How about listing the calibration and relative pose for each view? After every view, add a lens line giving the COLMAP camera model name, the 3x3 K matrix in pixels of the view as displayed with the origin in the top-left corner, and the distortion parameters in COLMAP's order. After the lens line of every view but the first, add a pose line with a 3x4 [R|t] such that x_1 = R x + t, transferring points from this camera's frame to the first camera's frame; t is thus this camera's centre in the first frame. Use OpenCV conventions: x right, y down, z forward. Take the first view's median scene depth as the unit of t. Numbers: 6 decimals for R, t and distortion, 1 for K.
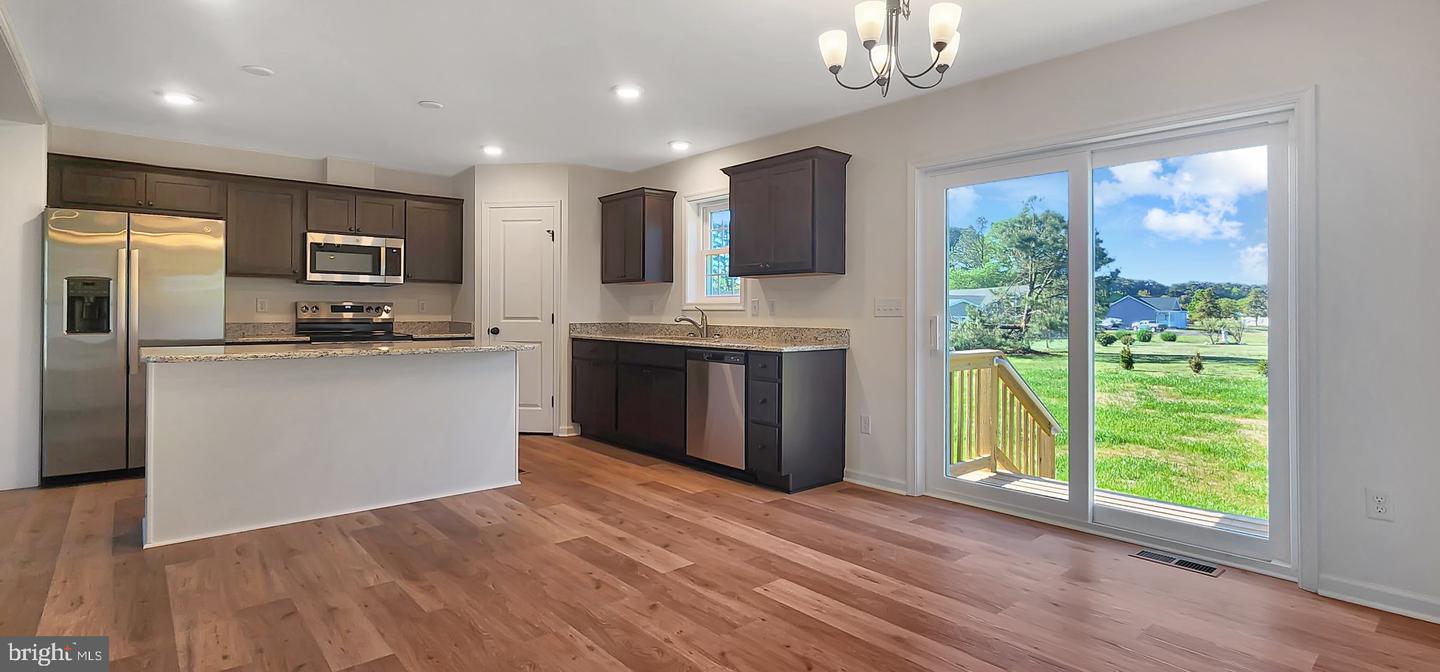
lens RADIAL K [[682.6, 0, 719.9], [0, 682.6, 303.6], [0, 0, 1]] dist [-0.000543, -0.000008]
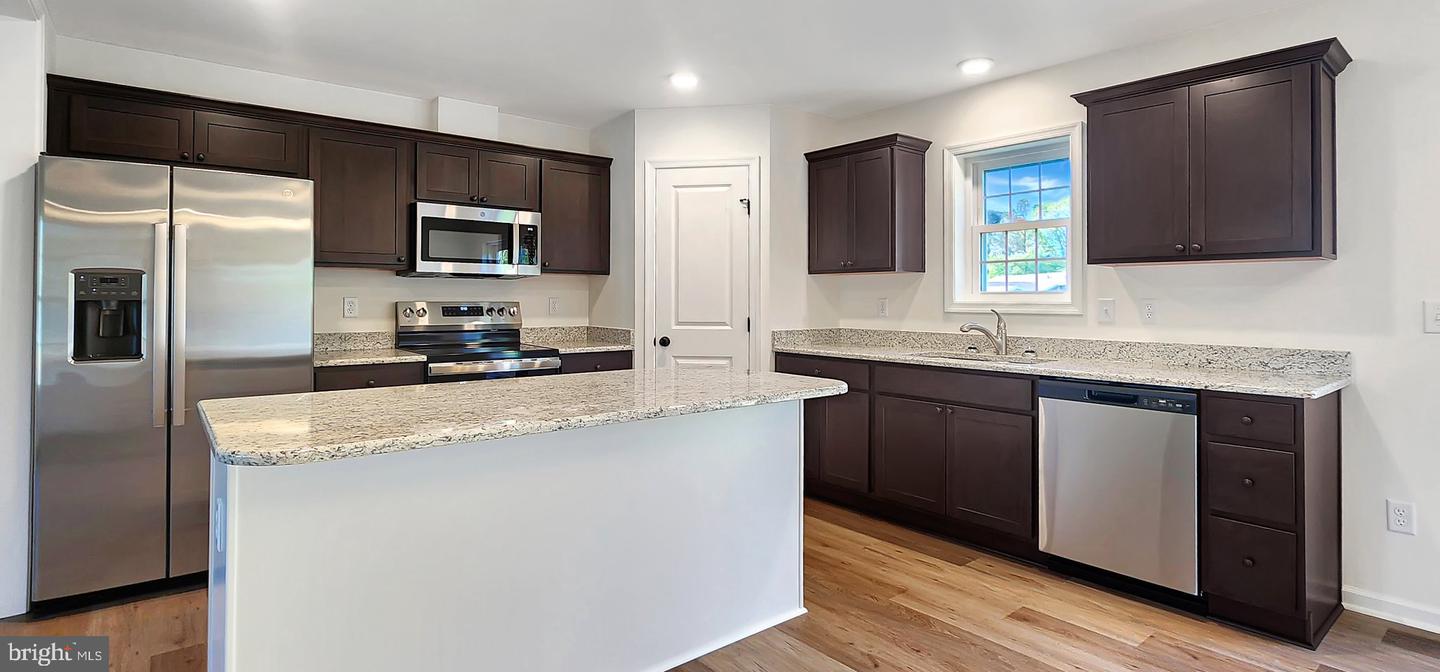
lens RADIAL K [[690.5, 0, 720.0], [0, 690.5, 290.3], [0, 0, 1]] dist [-0.027580, 0.015289]
pose [[0.999332, -0.002656, -0.036450, -0.278381], [0.002612, 0.999996, -0.001253, -0.013871], [0.036453, 0.001157, 0.999335, 0.321304]]
